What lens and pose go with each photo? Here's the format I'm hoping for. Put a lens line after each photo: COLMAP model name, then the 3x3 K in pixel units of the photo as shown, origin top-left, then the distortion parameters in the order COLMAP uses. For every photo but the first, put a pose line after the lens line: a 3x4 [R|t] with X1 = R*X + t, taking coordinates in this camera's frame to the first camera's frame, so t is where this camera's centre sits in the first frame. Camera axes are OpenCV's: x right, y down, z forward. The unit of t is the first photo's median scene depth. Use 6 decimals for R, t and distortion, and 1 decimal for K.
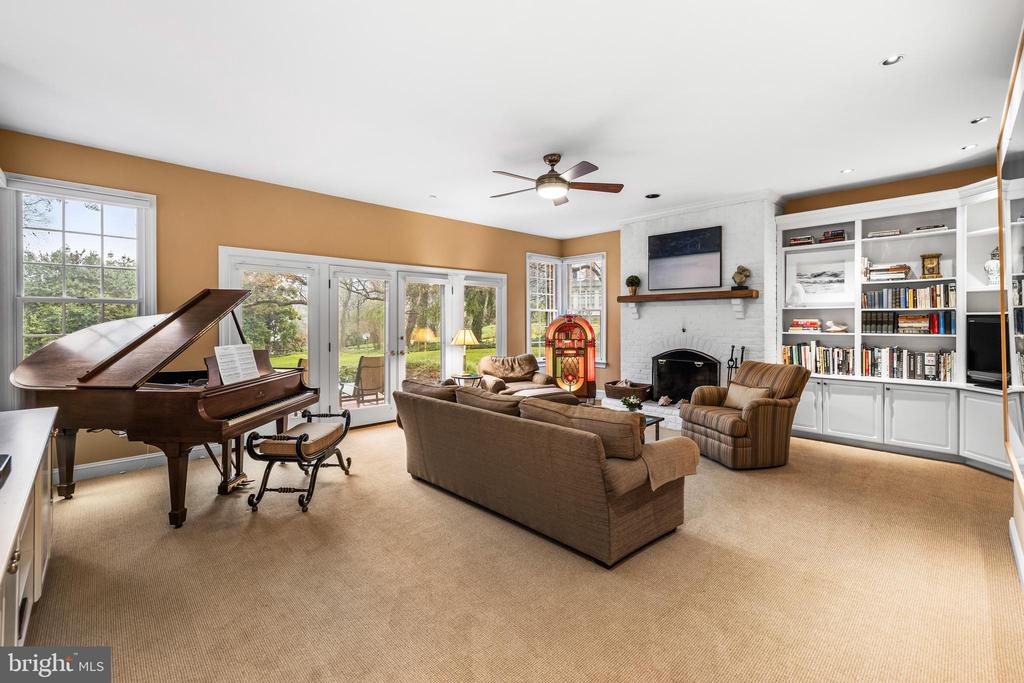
lens RADIAL K [[431.9, 0, 509.9], [0, 431.9, 330.4], [0, 0, 1]] dist [0.001091, 0.000094]
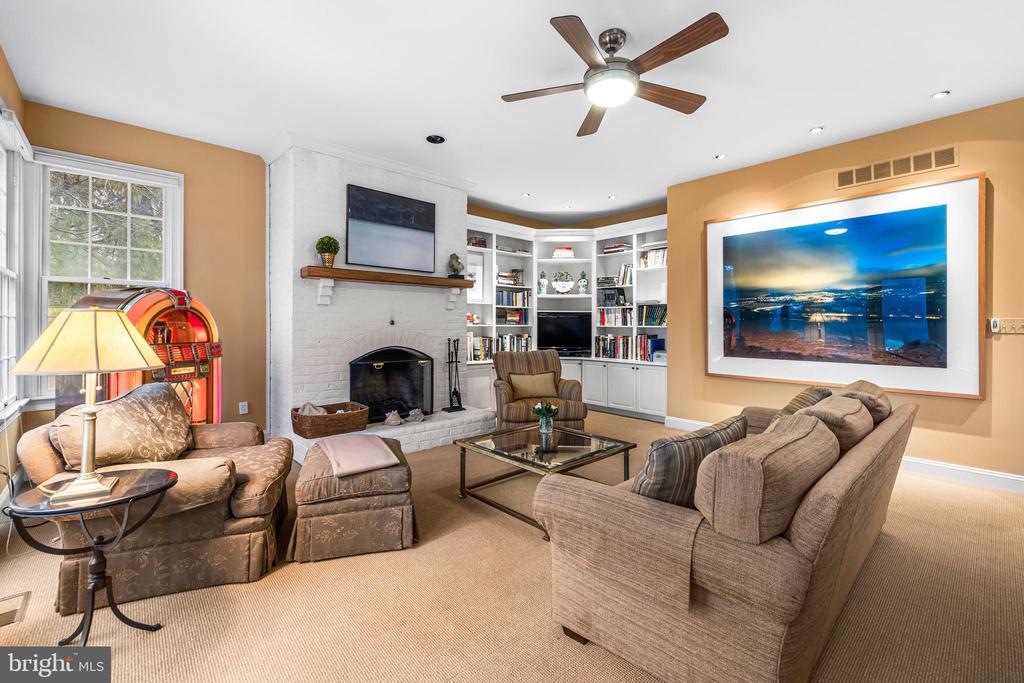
lens RADIAL K [[431.9, 0, 509.9], [0, 431.9, 330.4], [0, 0, 1]] dist [0.001091, 0.000094]
pose [[0.035088, -0.000830, 0.999384, -0.427292], [0.029027, 0.999579, -0.000189, 0.023632], [-0.998963, 0.029016, 0.035097, 0.903680]]
